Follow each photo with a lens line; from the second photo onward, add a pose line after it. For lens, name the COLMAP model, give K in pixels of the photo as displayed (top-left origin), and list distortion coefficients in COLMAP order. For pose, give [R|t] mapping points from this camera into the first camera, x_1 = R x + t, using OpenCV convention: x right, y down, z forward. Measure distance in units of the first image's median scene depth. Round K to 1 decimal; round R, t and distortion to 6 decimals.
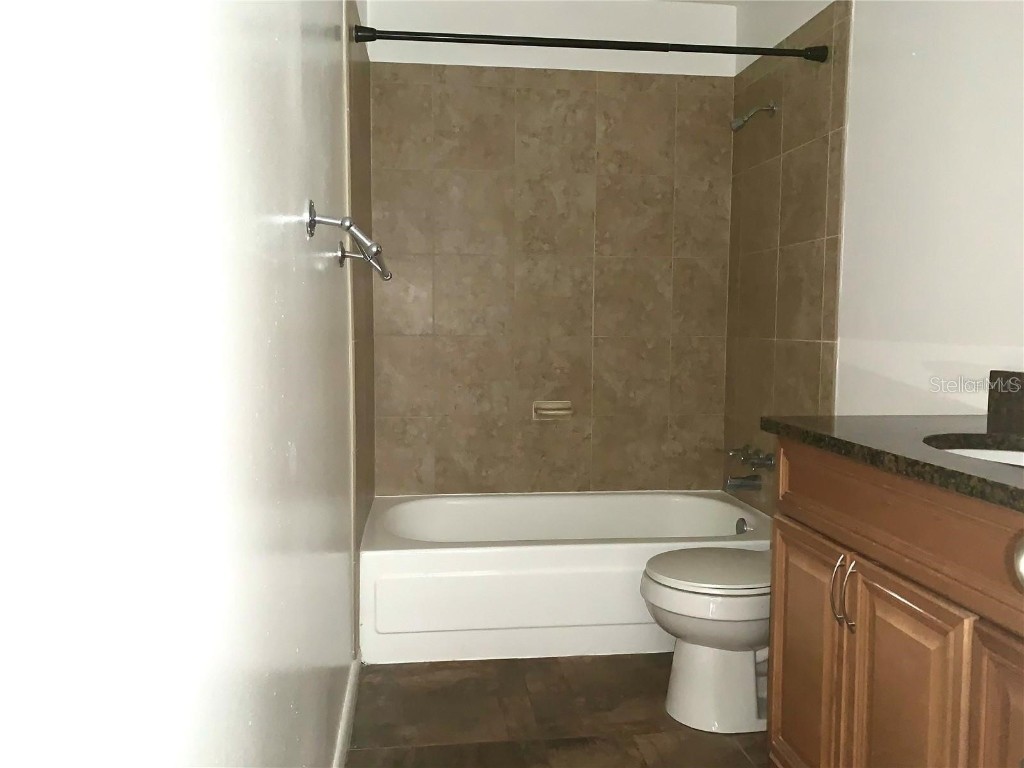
lens RADIAL K [[796.2, 0, 512.0], [0, 796.2, 384.0], [0, 0, 1]] dist [0.000255, -0.000460]
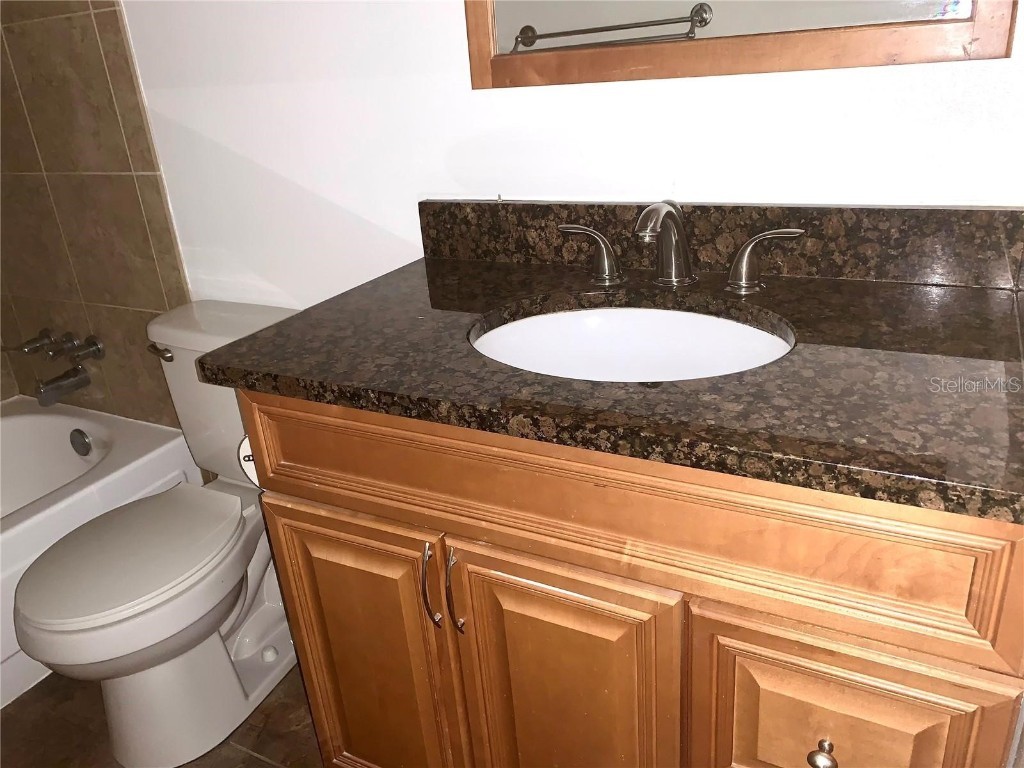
lens RADIAL K [[796.2, 0, 512.0], [0, 796.2, 384.0], [0, 0, 1]] dist [0.000255, -0.000460]
pose [[0.575009, -0.362991, 0.733214, 0.002720], [0.139308, 0.926541, 0.349451, -0.131587], [-0.806200, -0.098794, 0.583337, 0.505668]]
